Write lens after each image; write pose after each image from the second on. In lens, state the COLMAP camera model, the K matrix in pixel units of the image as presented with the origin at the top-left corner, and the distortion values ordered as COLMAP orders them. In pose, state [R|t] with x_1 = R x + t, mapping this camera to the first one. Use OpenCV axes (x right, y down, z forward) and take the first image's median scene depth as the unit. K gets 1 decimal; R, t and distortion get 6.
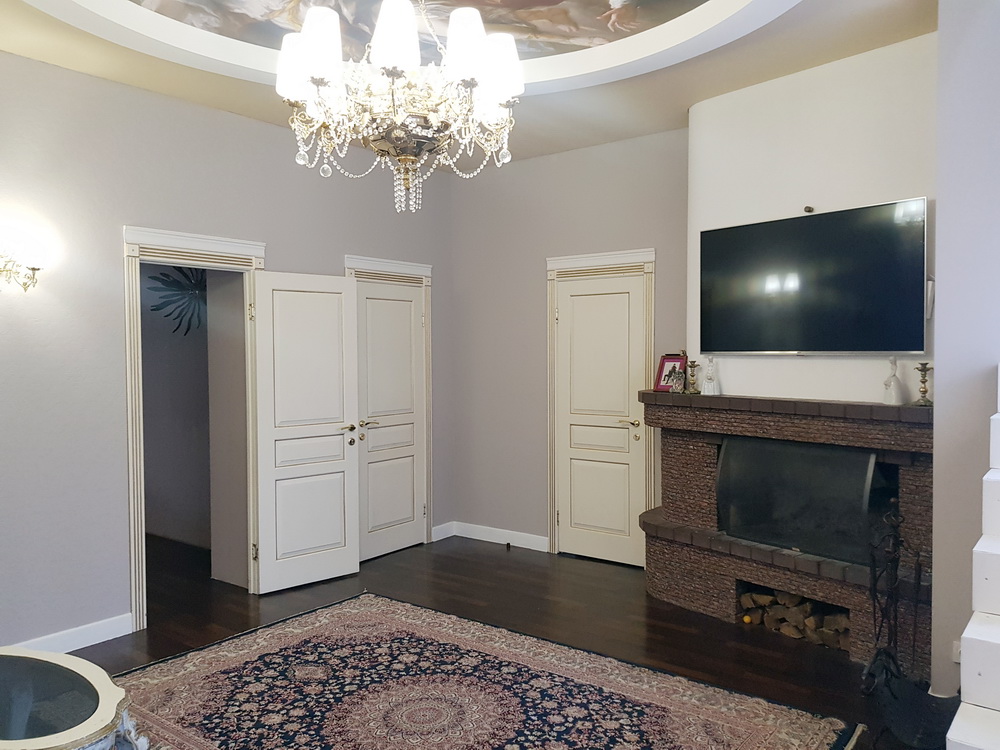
lens RADIAL K [[781.1, 0, 512.3], [0, 781.1, 379.1], [0, 0, 1]] dist [0.113755, -0.179113]
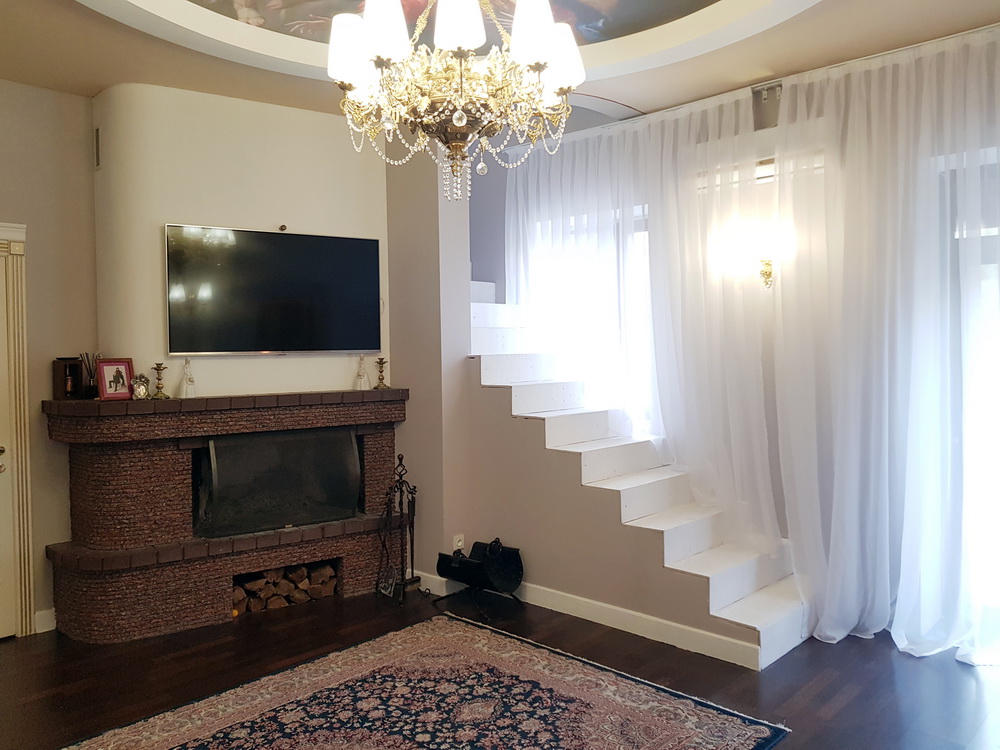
lens RADIAL K [[780.2, 0, 505.0], [0, 780.2, 366.1], [0, 0, 1]] dist [0.107666, -0.169066]
pose [[0.109857, -0.020106, 0.993744, -0.800448], [0.053661, 0.998457, 0.014269, -0.013954], [-0.992498, 0.051758, 0.110766, 0.617550]]
